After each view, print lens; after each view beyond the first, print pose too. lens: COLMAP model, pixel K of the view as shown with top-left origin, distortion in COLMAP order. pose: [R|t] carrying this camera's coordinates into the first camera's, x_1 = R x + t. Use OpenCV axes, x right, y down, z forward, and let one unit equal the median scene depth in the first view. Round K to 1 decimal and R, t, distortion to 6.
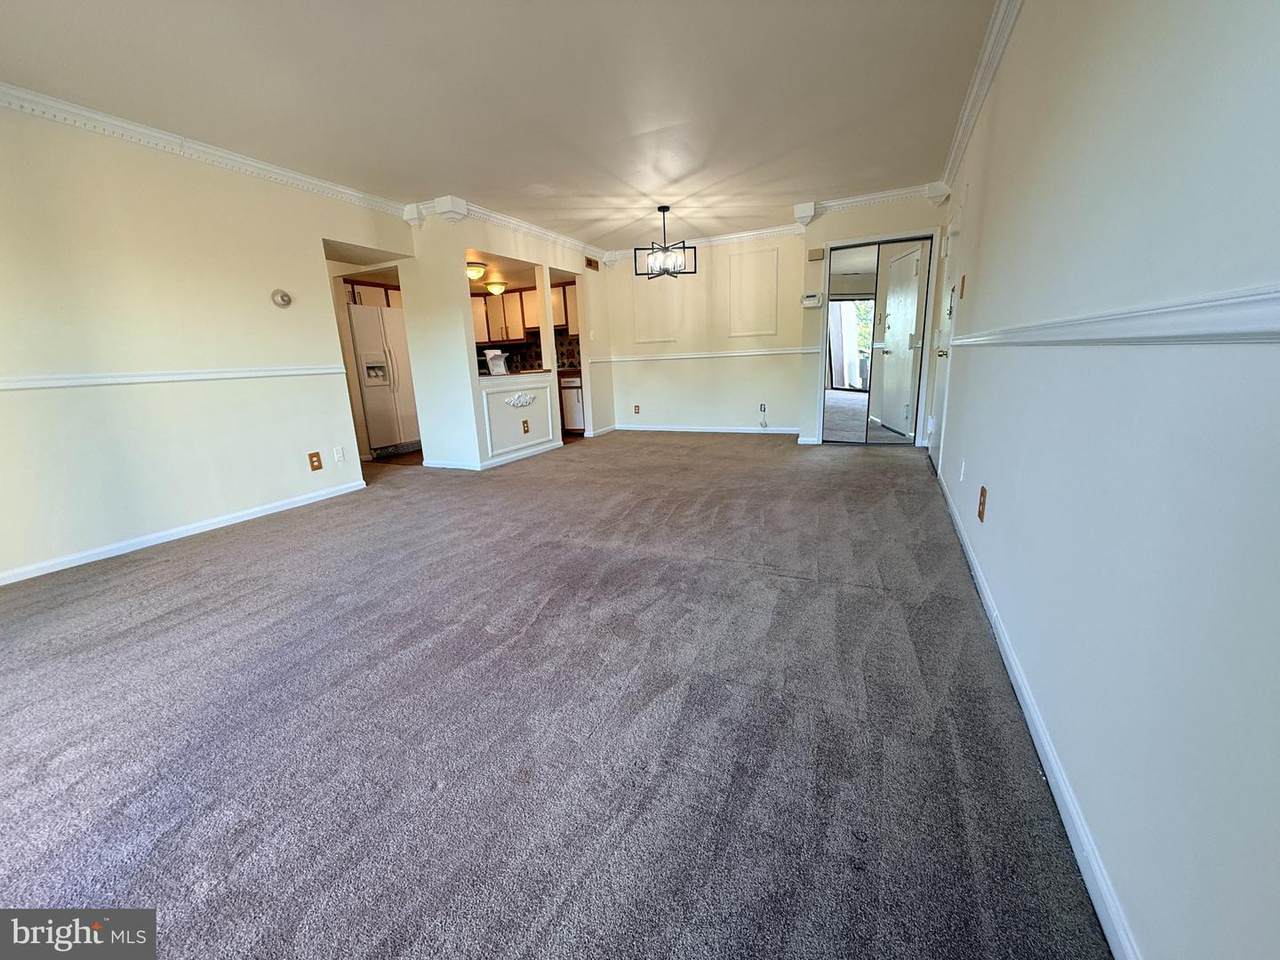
lens RADIAL K [[511.0, 0, 640.0], [0, 511.0, 480.0], [0, 0, 1]] dist [-0.000116, 0.000137]
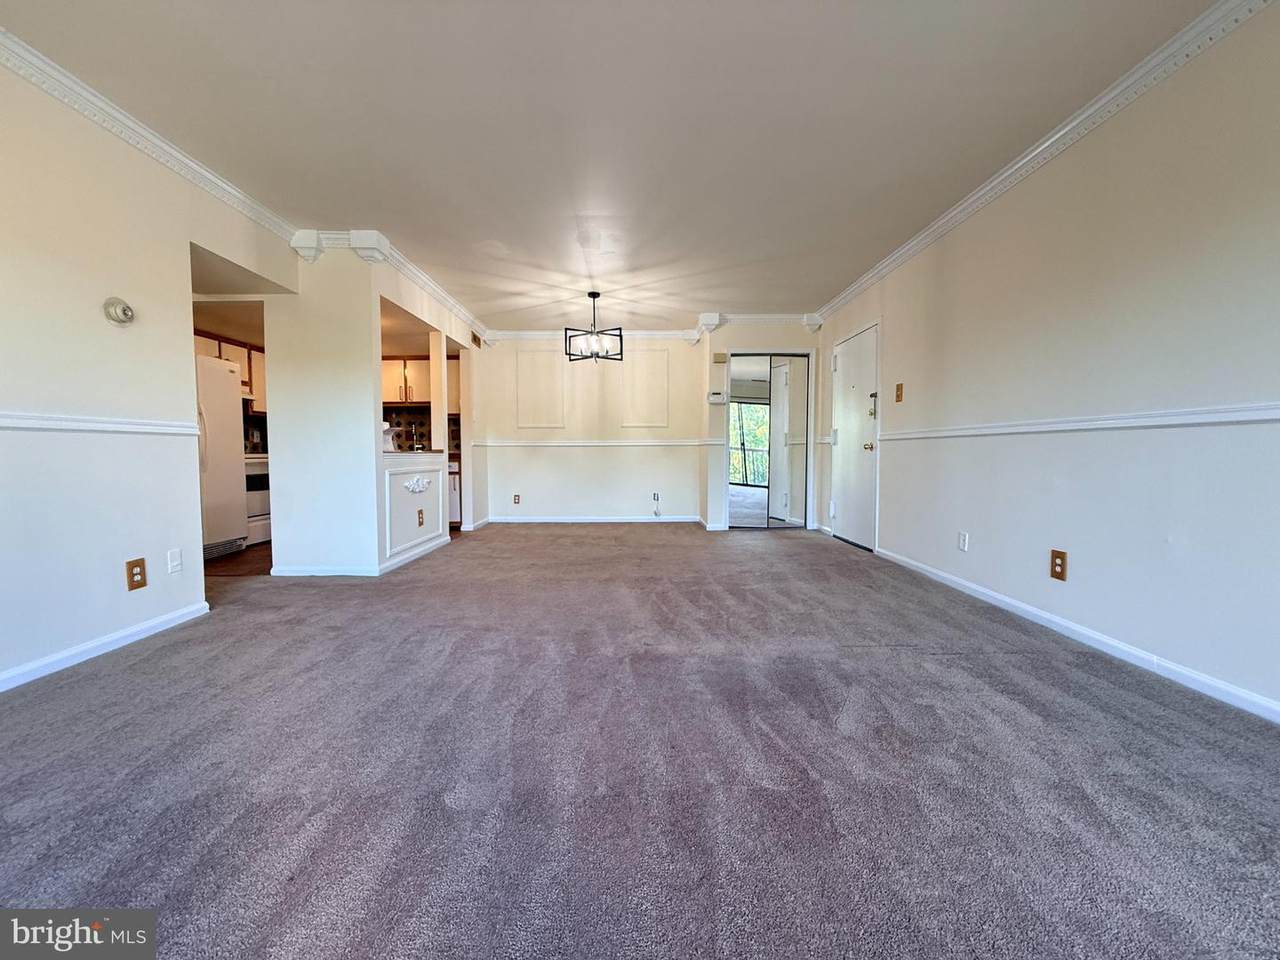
lens RADIAL K [[511.0, 0, 640.0], [0, 511.0, 480.0], [0, 0, 1]] dist [-0.000116, 0.000137]
pose [[0.896993, 0.018011, 0.441677, -0.306471], [0.065465, 0.982739, -0.173026, -0.002195], [-0.437170, 0.184118, 0.880331, 0.158643]]
